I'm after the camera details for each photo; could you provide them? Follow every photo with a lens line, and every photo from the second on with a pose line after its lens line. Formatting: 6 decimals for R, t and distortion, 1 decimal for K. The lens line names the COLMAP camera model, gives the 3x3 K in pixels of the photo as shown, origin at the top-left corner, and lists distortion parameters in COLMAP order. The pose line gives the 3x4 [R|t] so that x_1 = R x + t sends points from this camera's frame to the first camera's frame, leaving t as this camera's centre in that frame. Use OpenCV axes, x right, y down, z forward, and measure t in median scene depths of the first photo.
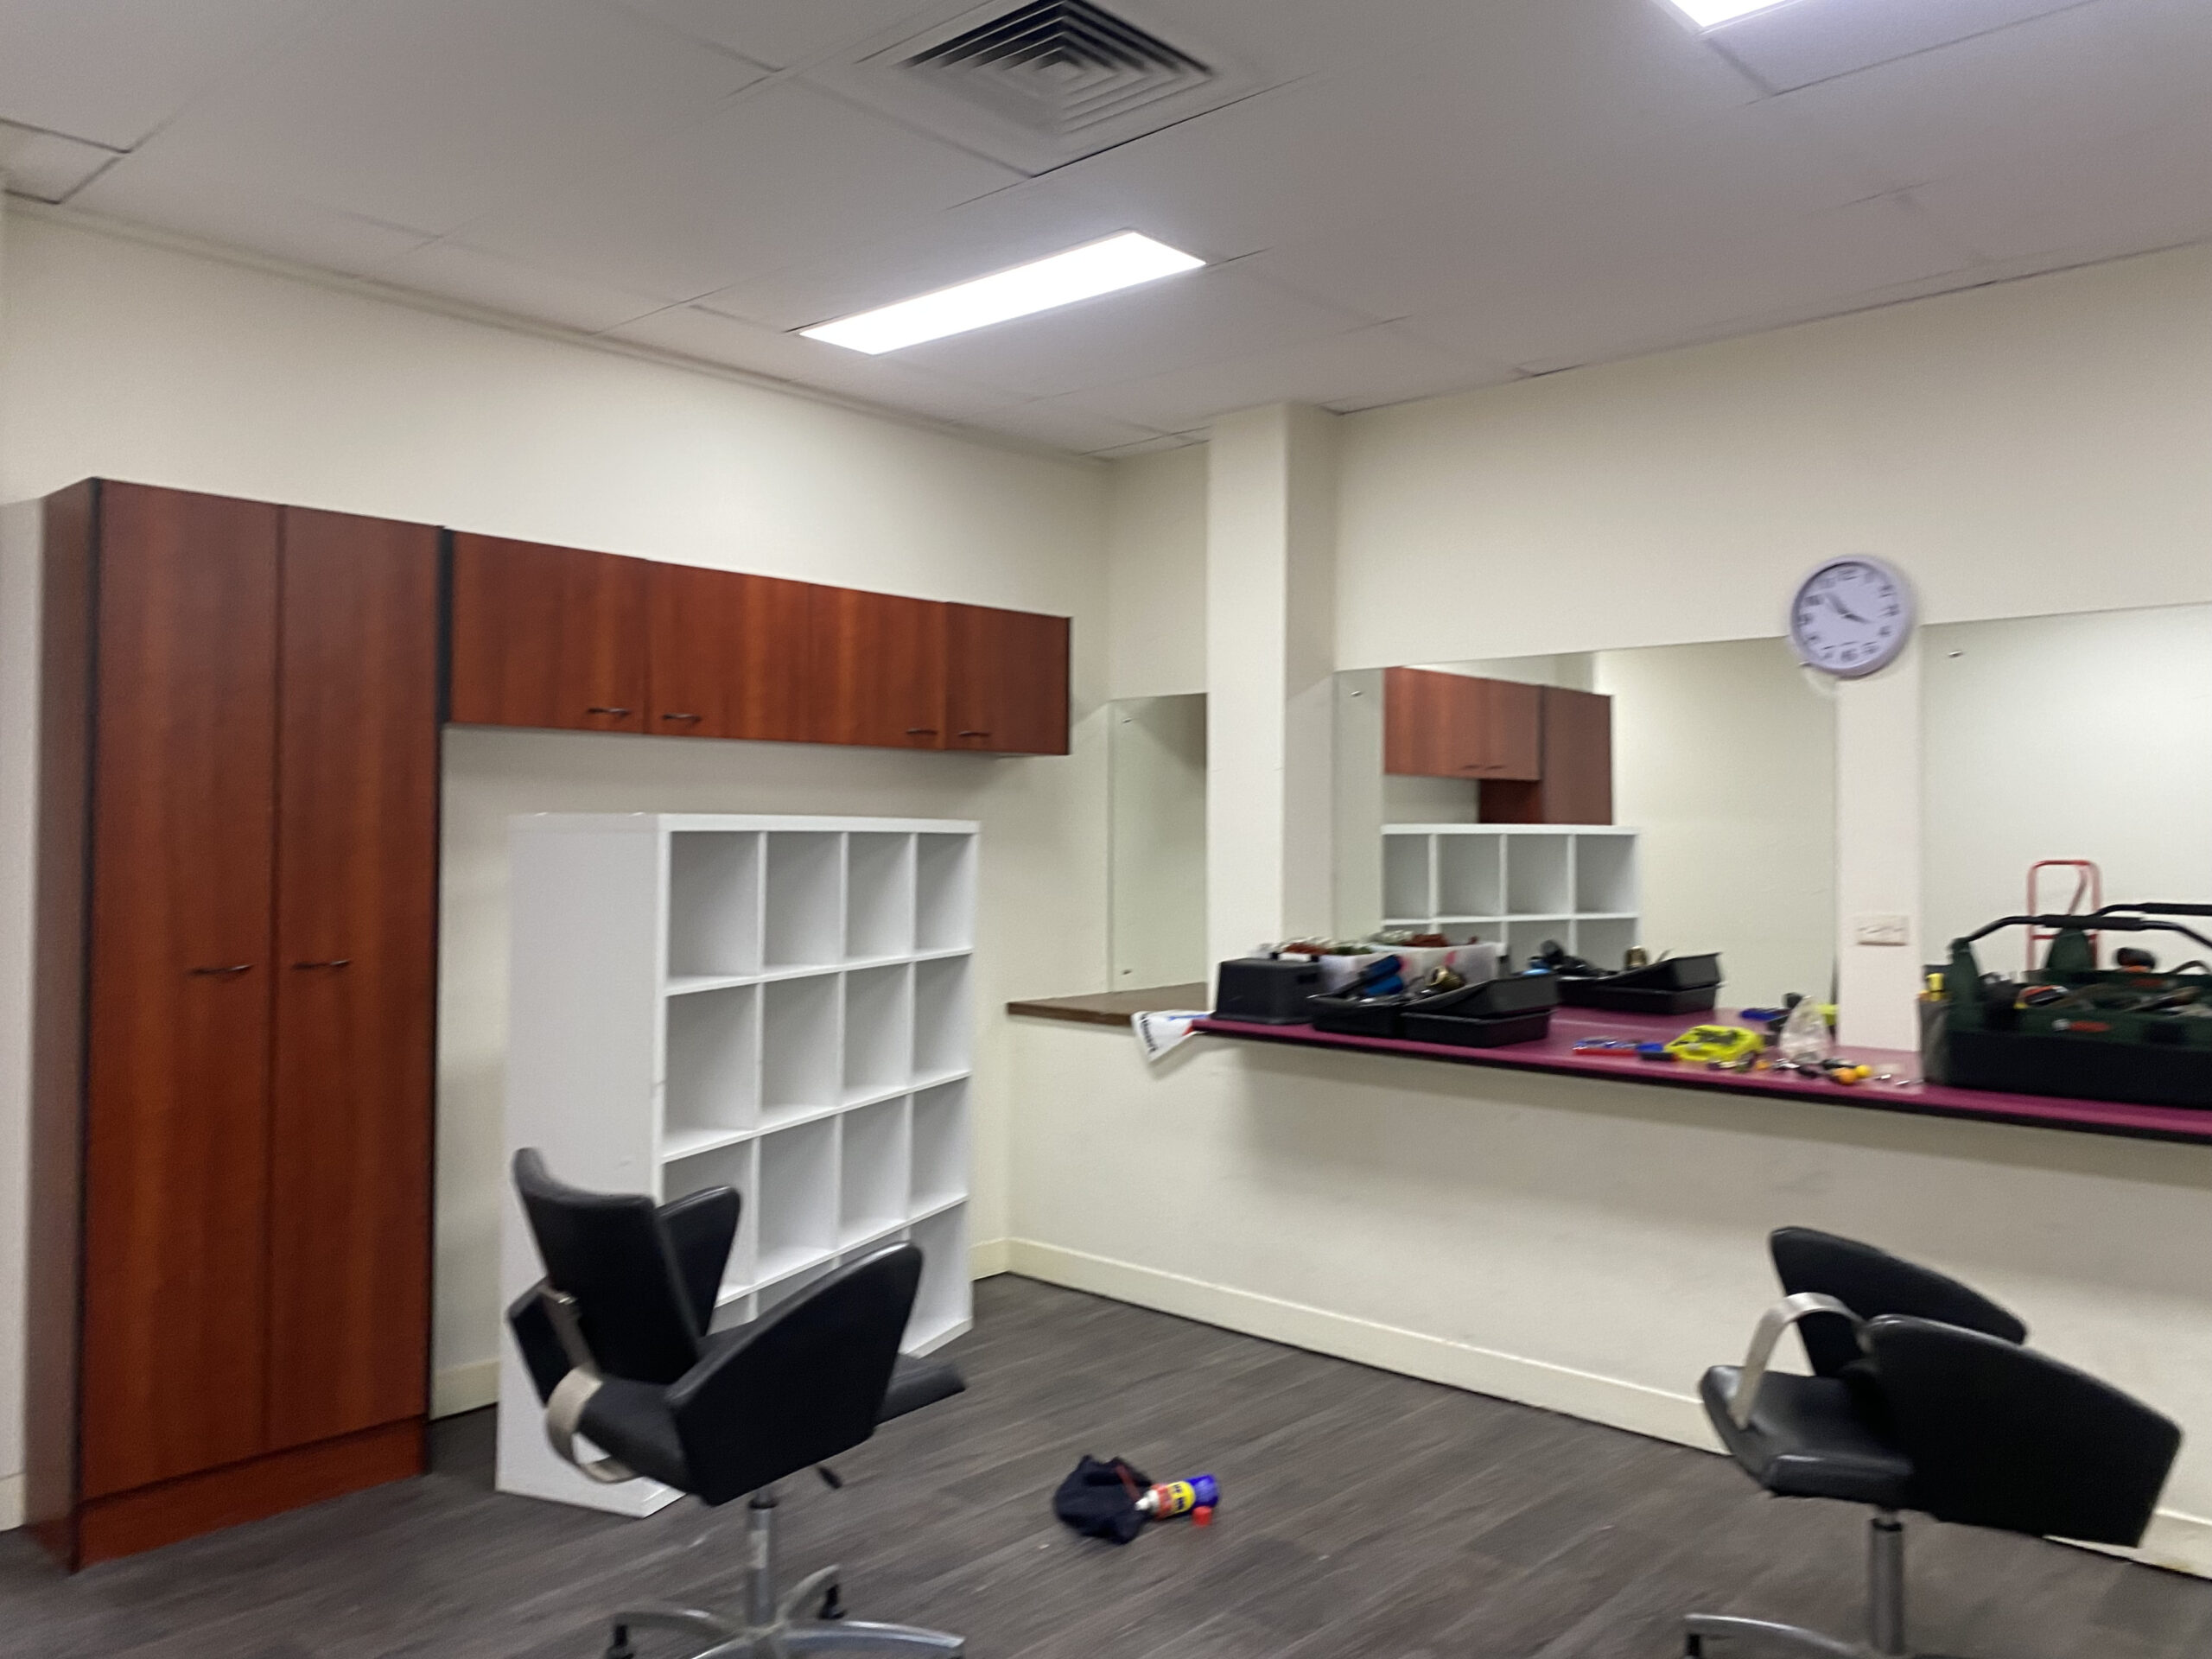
lens RADIAL K [[1688.3, 0, 1114.3], [0, 1688.3, 824.6], [0, 0, 1]] dist [0.015836, 0.002282]
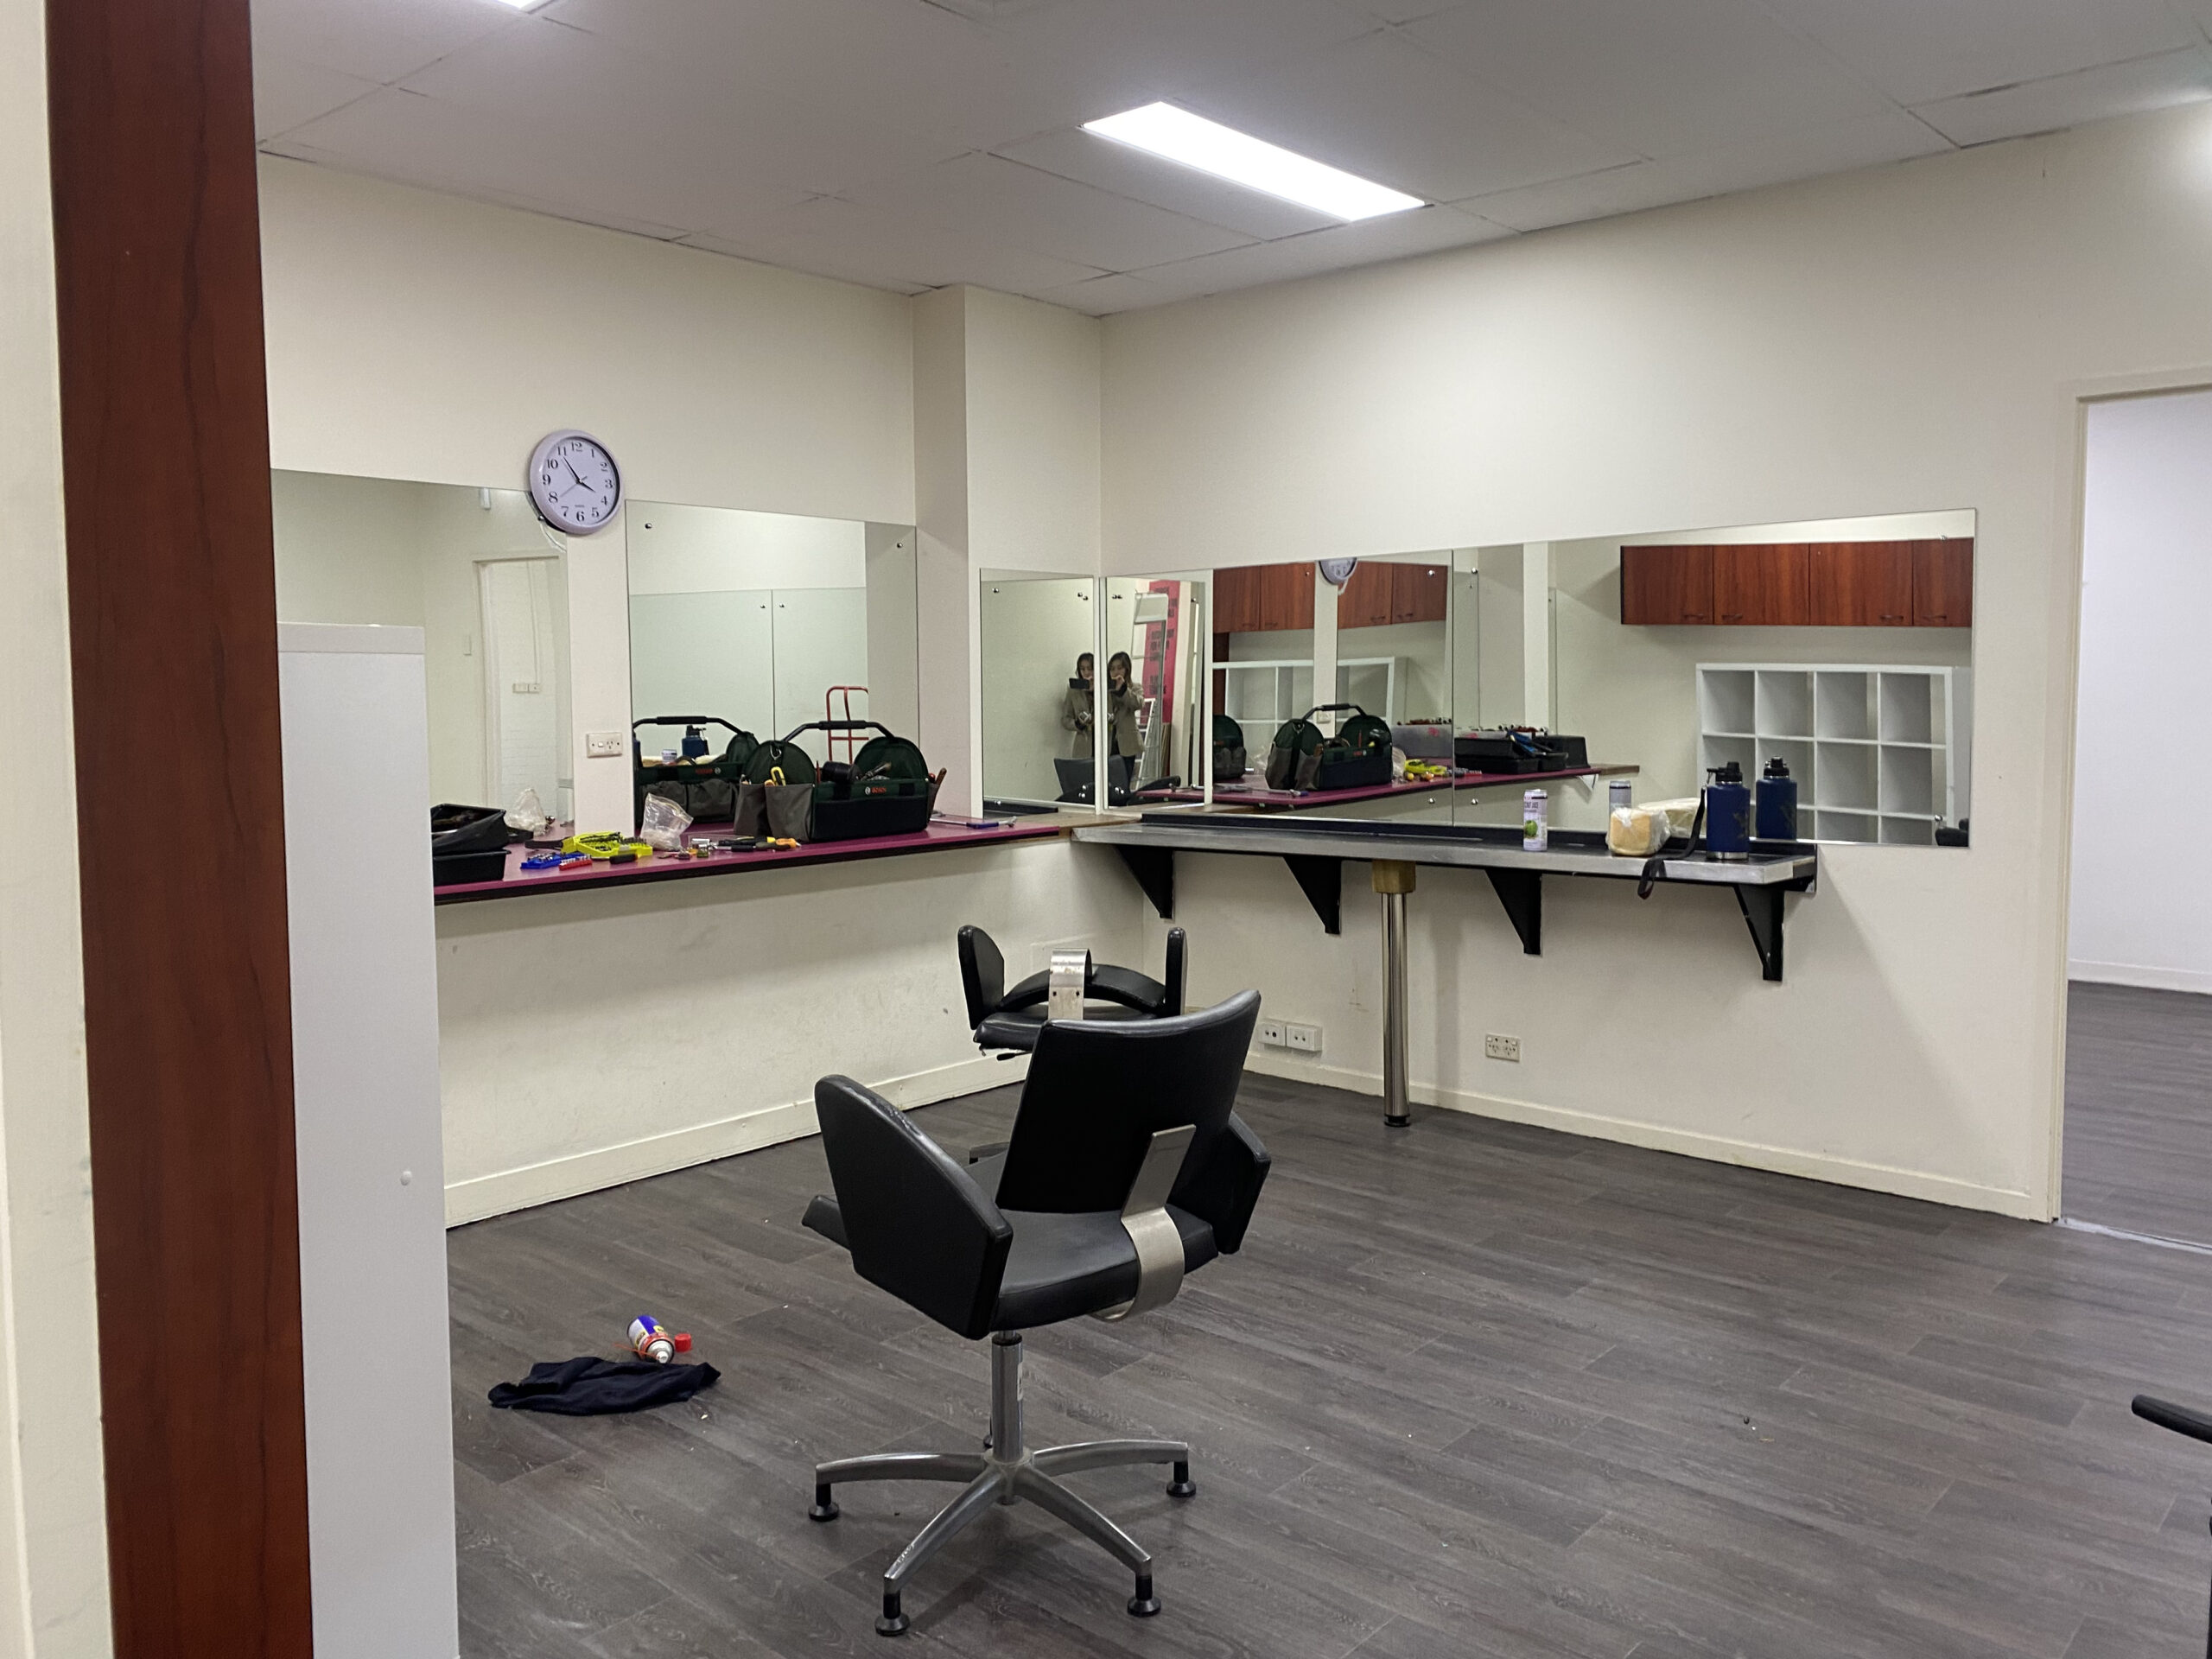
lens RADIAL K [[1688.3, 0, 1113.9], [0, 1688.3, 829.0], [0, 0, 1]] dist [0.015836, 0.002282]
pose [[0.000588, -0.095043, 0.995473, -0.878886], [-0.006745, 0.995450, 0.095045, 0.004289], [-0.999977, -0.006771, -0.000056, 0.705203]]
